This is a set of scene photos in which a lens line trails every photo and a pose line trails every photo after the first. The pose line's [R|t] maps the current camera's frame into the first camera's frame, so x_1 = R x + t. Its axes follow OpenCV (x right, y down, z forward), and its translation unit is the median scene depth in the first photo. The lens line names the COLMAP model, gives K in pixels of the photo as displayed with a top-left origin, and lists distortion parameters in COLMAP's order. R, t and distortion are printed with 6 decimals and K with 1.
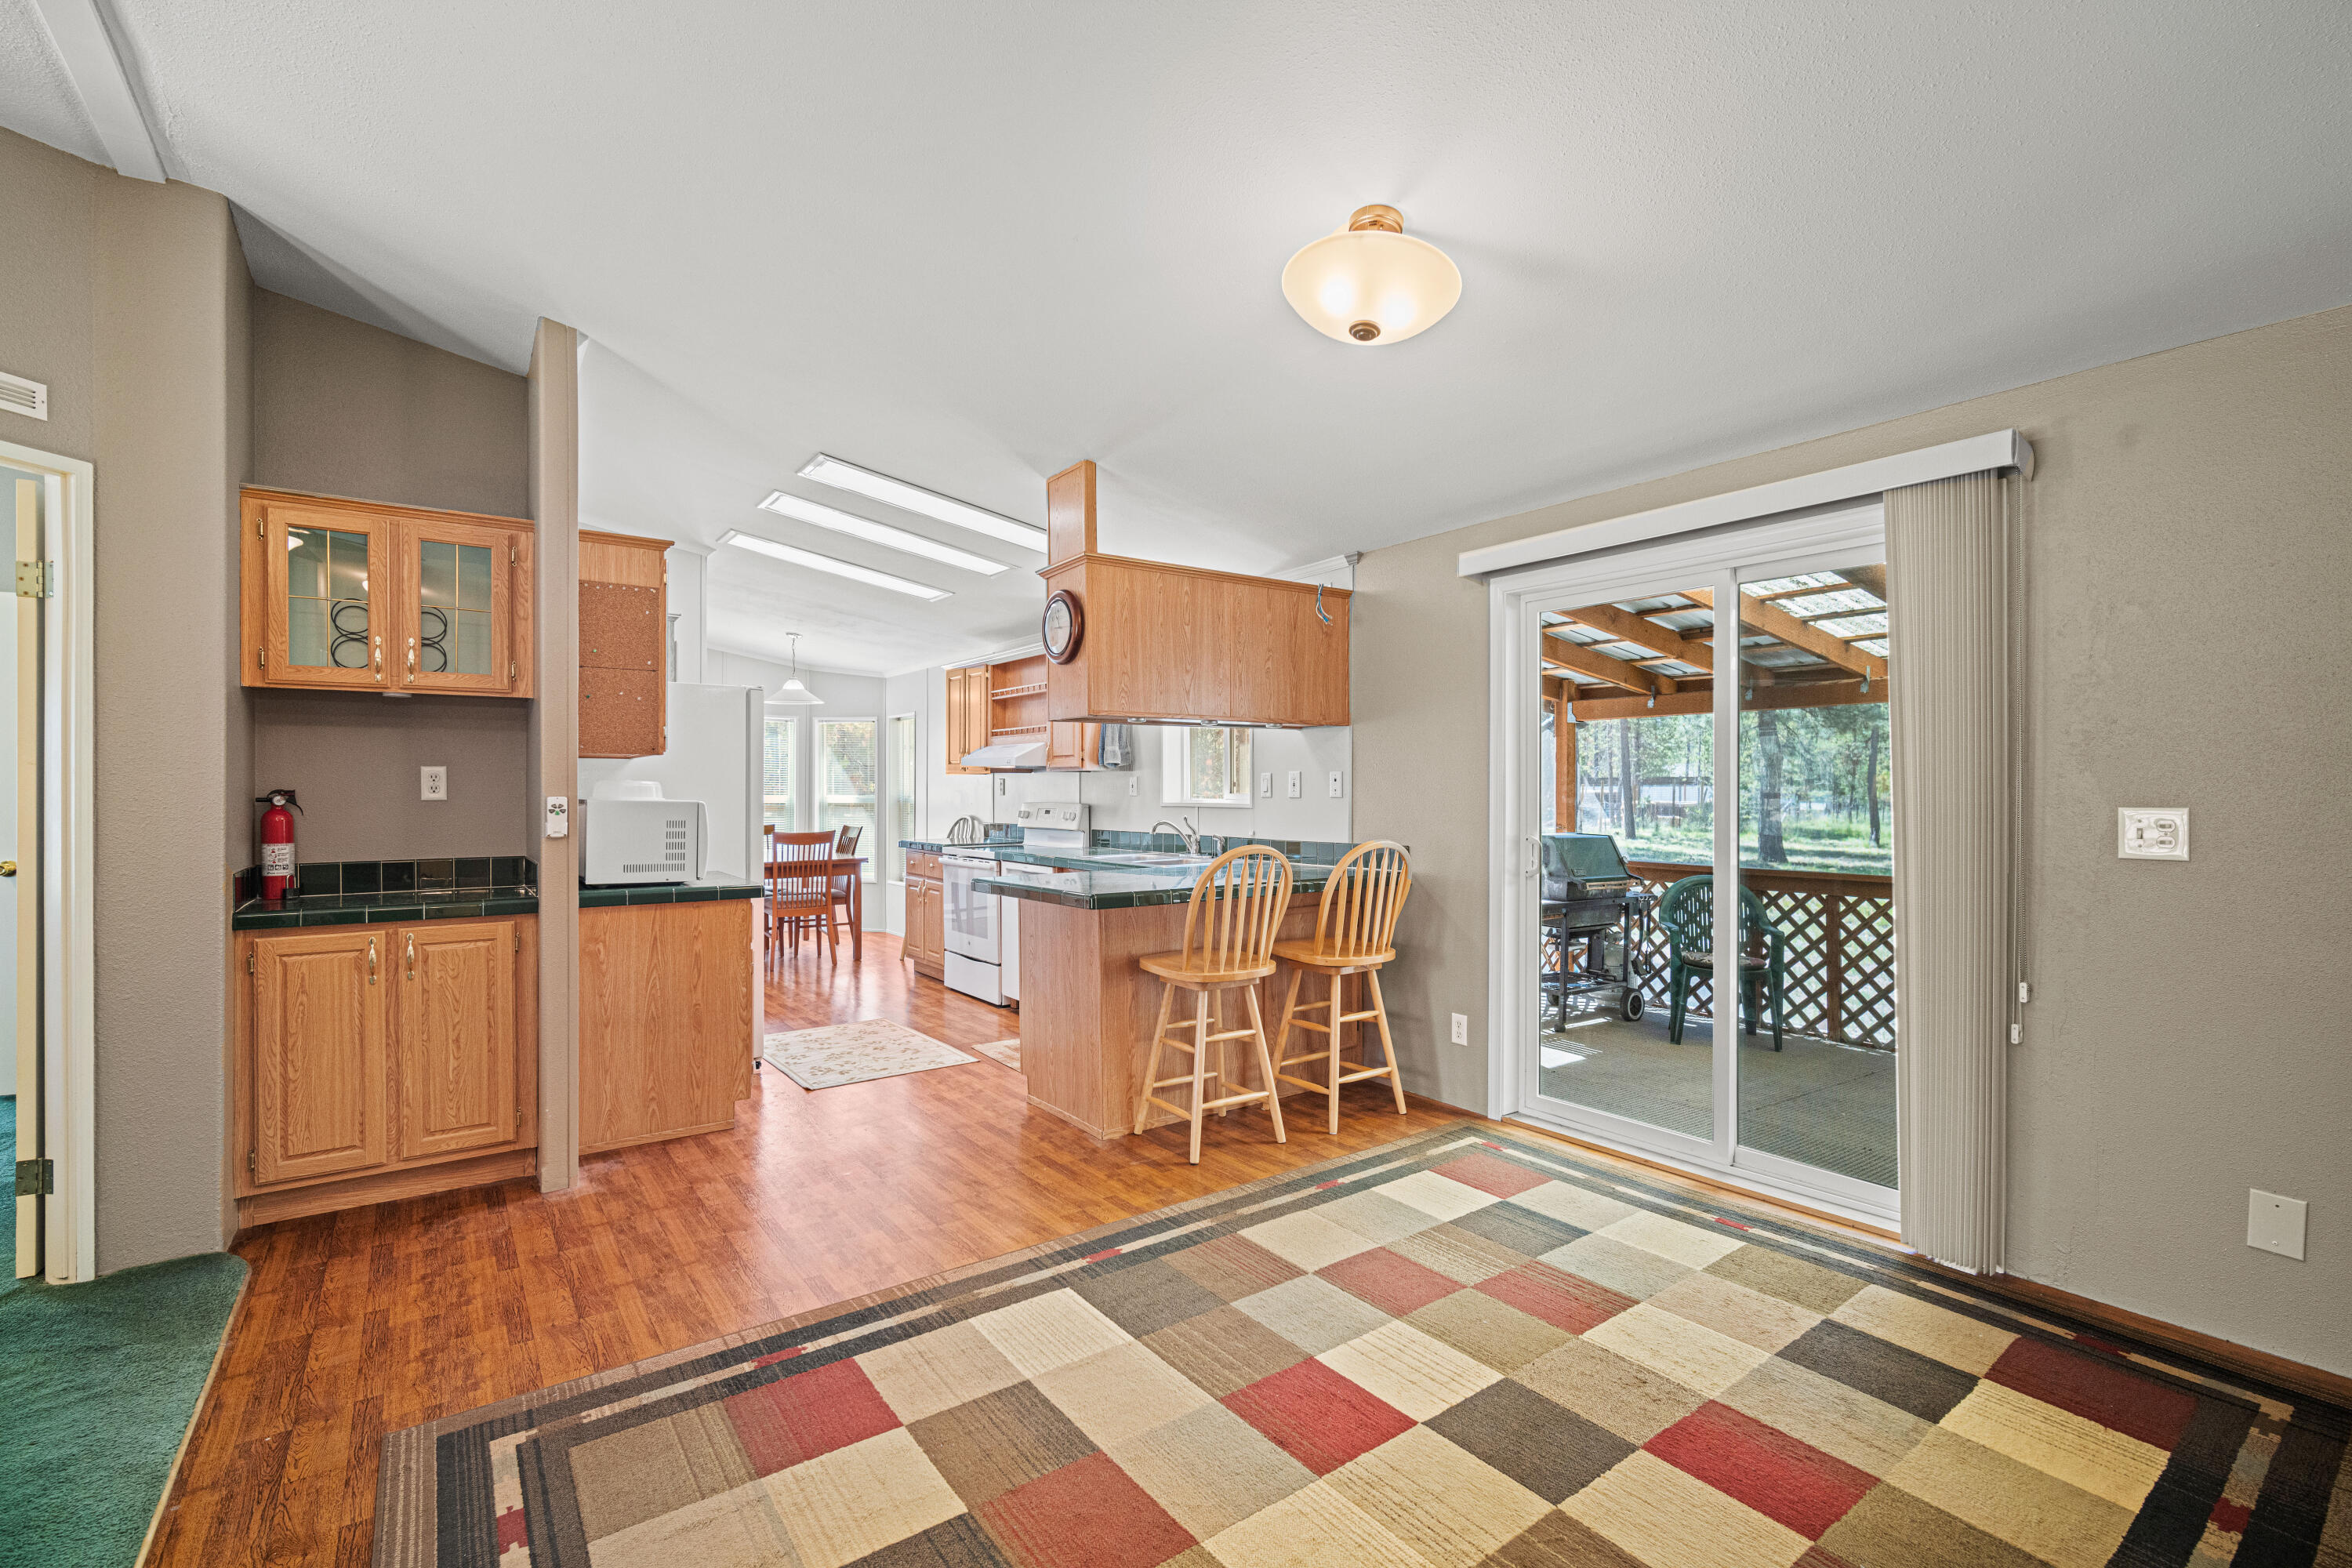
lens RADIAL K [[1036.5, 0, 1164.0], [0, 1036.5, 792.4], [0, 0, 1]] dist [-0.014015, 0.003970]
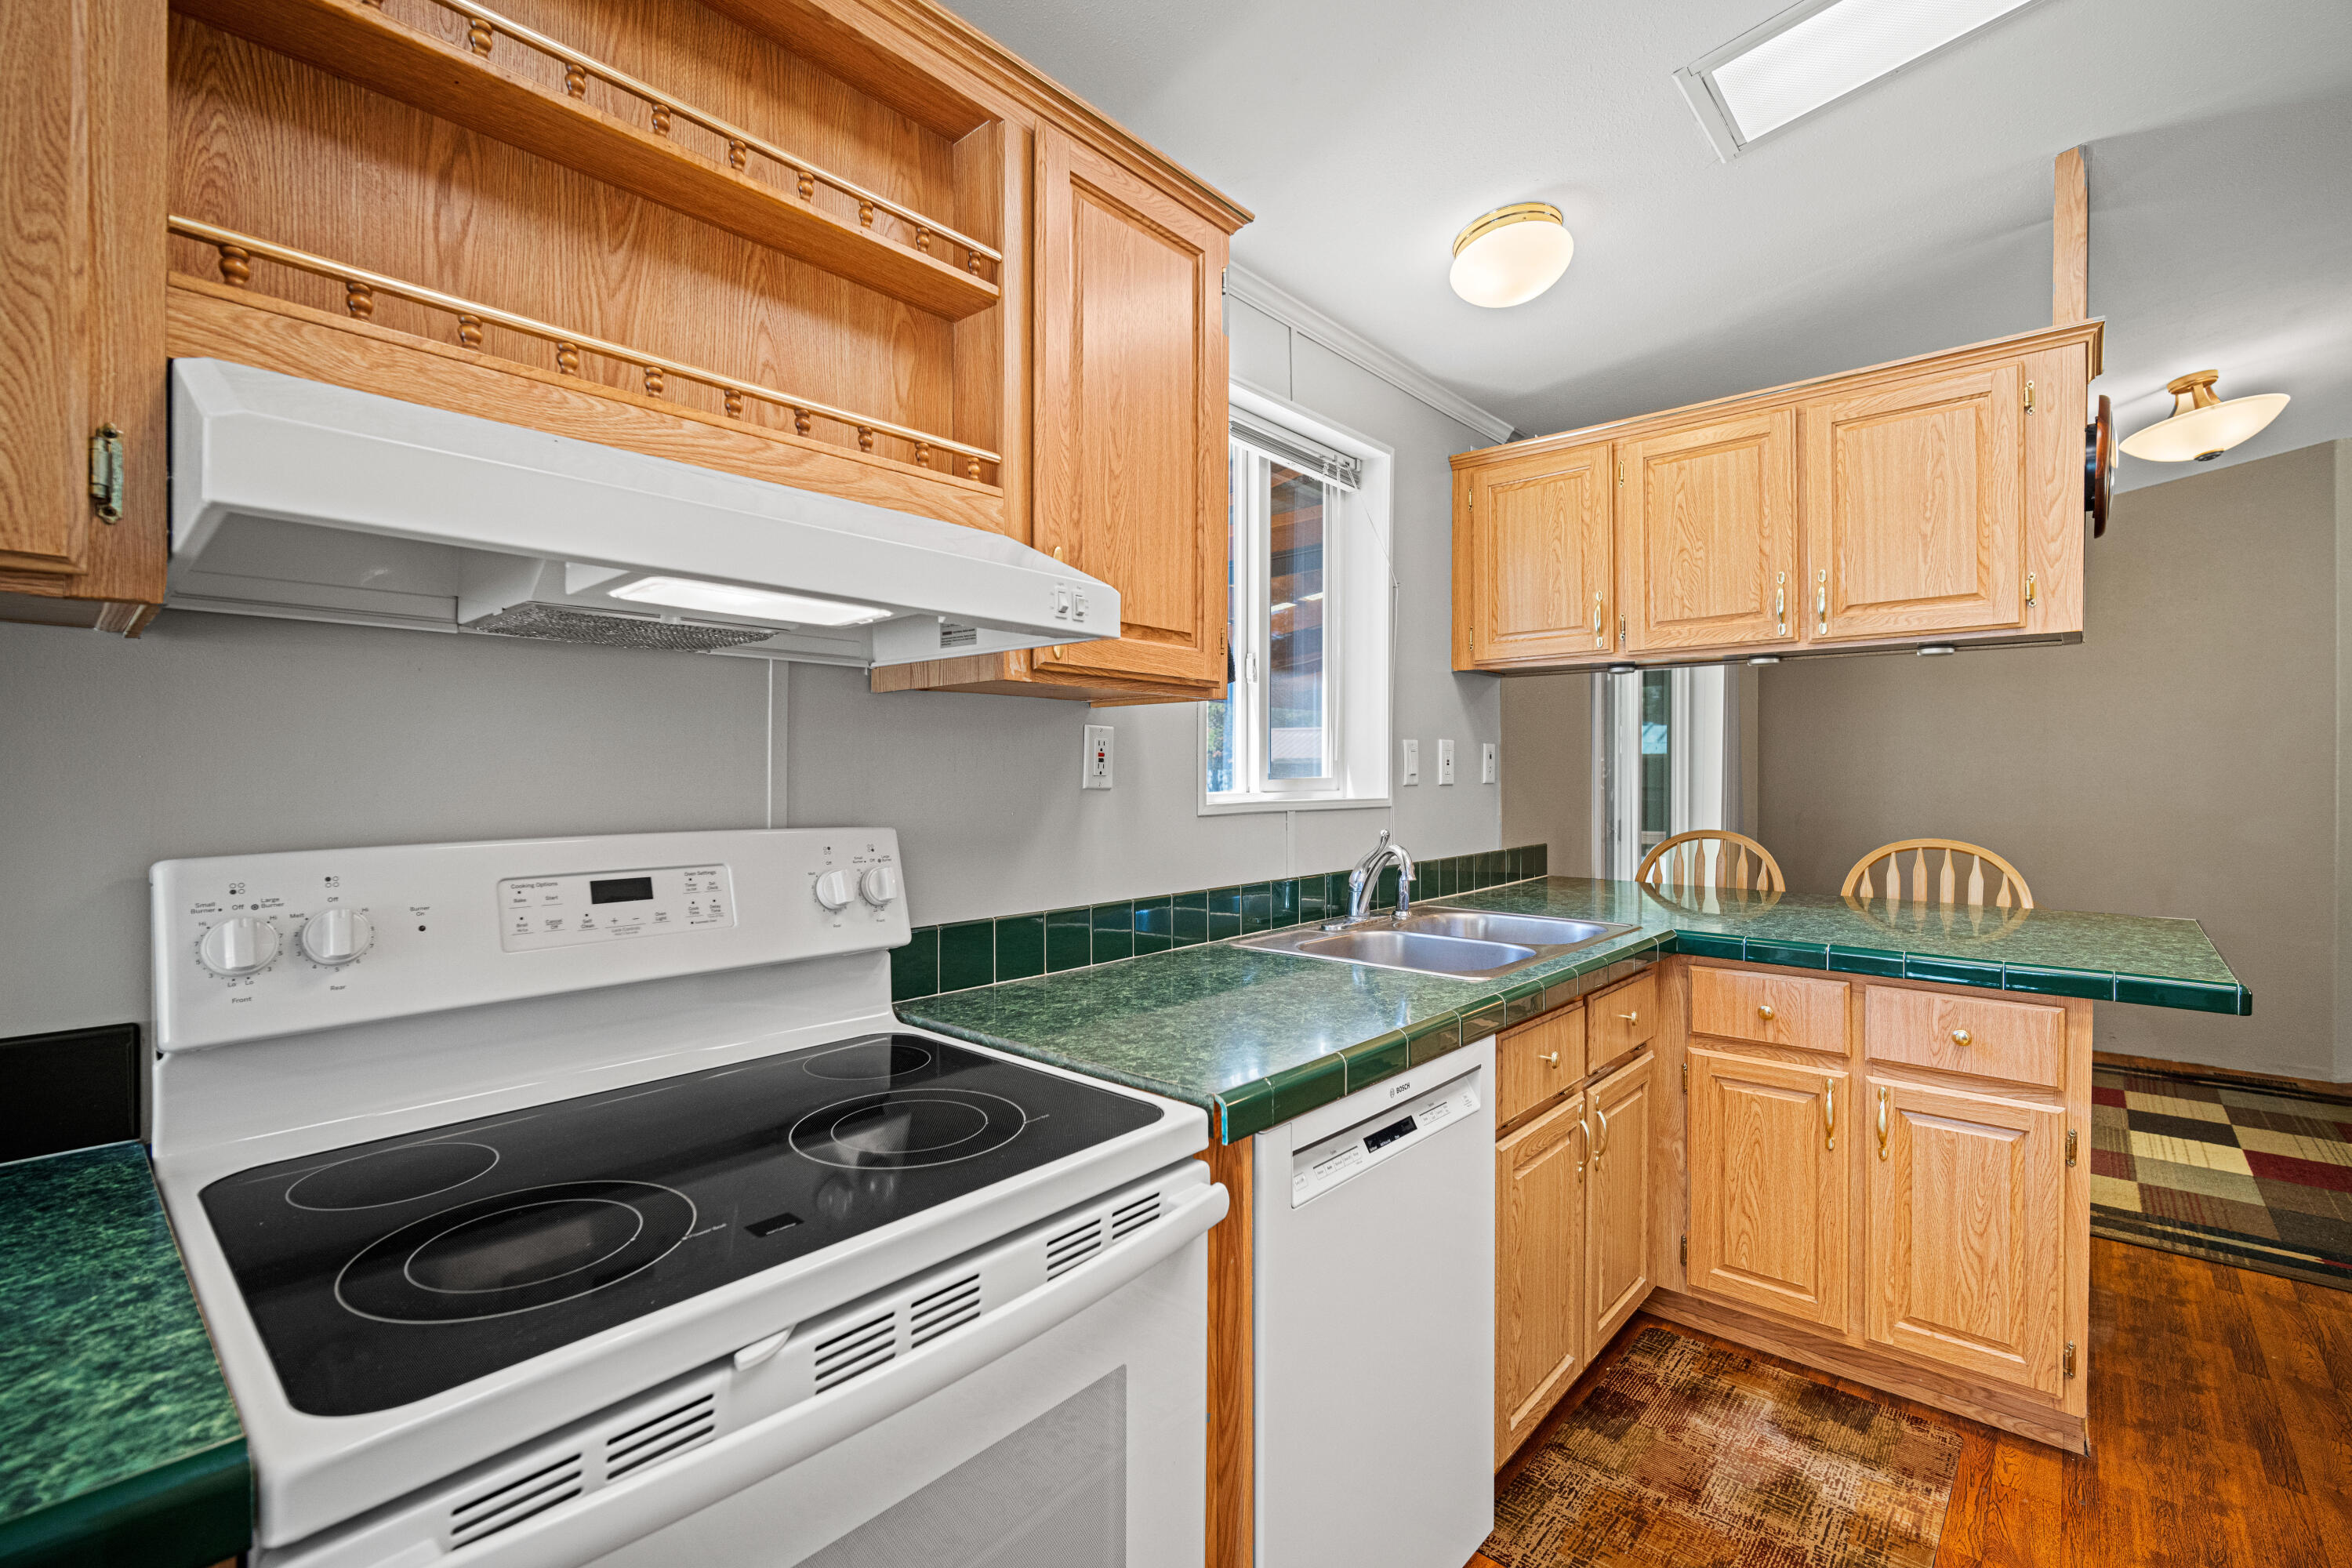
lens RADIAL K [[1036.5, 0, 1169.7], [0, 1036.5, 764.1], [0, 0, 1]] dist [-0.014015, 0.003970]
pose [[-0.230363, 0.008566, 0.973067, -0.494507], [-0.000538, 0.999960, -0.008930, -0.001943], [-0.973105, -0.002580, -0.230349, 1.538373]]
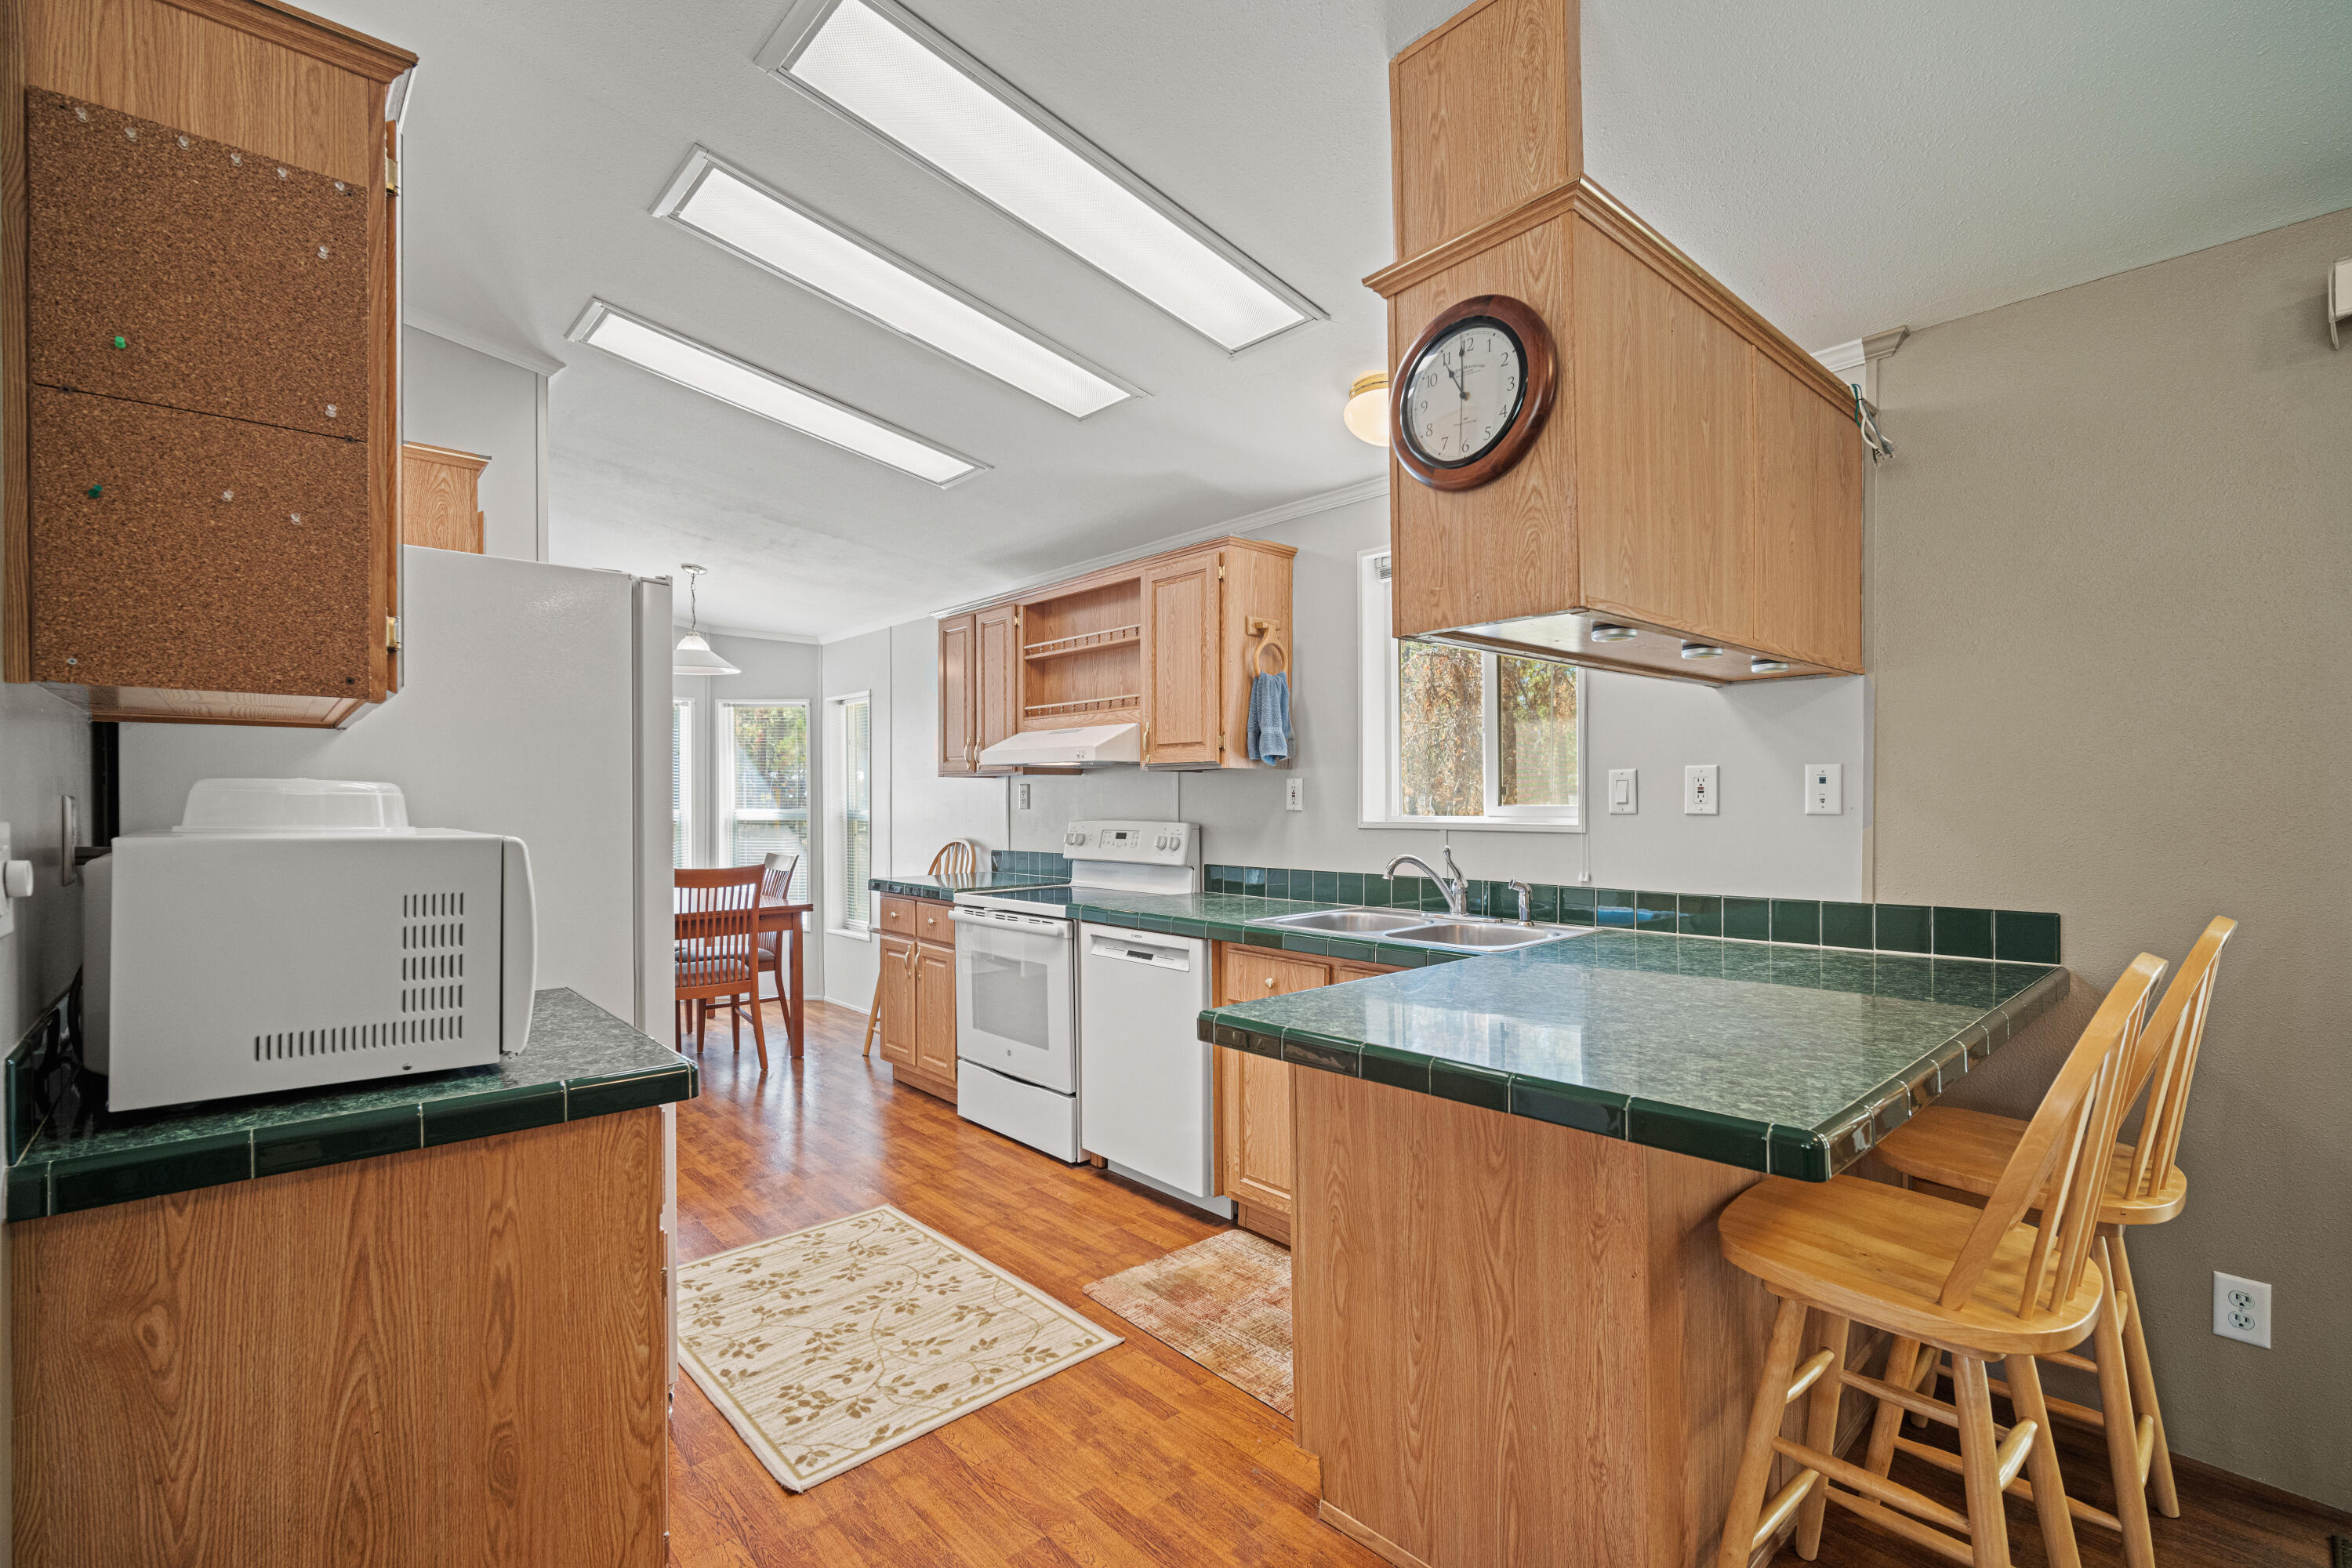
lens RADIAL K [[1036.5, 0, 1160.6], [0, 1036.5, 808.8], [0, 0, 1]] dist [-0.014015, 0.003970]
pose [[0.994541, -0.004650, 0.104247, -0.249297], [0.004038, 0.999973, 0.006084, -0.002417], [-0.104272, -0.005630, 0.994533, 0.592197]]
